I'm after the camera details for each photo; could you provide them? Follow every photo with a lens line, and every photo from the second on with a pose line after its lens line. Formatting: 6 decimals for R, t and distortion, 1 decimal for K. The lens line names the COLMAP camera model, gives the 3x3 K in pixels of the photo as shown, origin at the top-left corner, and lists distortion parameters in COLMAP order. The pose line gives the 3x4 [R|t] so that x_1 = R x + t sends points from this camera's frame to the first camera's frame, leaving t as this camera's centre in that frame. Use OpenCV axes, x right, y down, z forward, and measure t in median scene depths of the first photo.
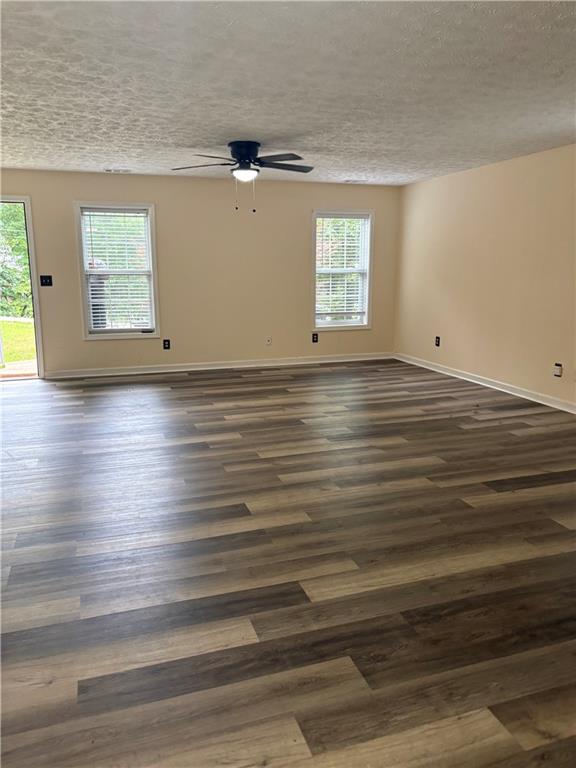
lens RADIAL K [[578.2, 0, 288.0], [0, 578.2, 384.0], [0, 0, 1]] dist [0.003614, -0.061664]
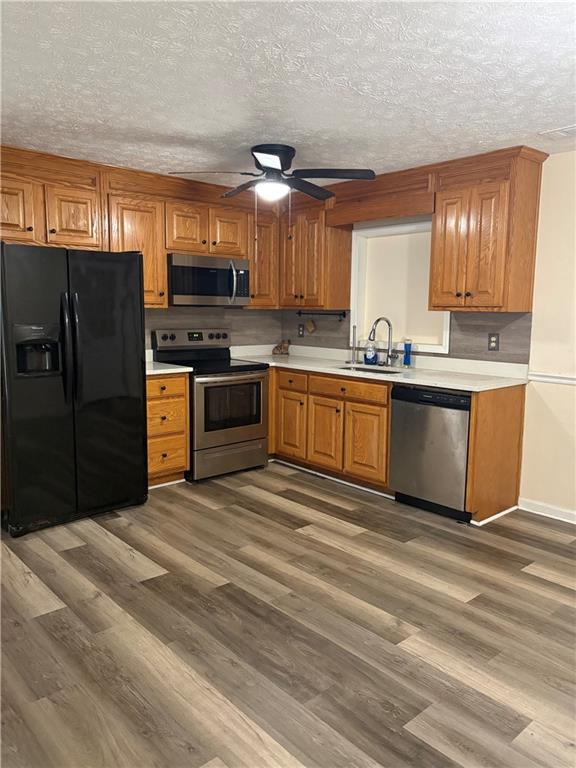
lens RADIAL K [[578.2, 0, 288.0], [0, 578.2, 384.0], [0, 0, 1]] dist [0.003614, -0.061664]
pose [[-0.394613, -0.109921, 0.912249, -0.529030], [0.196822, 0.959662, 0.200773, -0.236713], [-0.897520, 0.258778, -0.357060, 1.211359]]
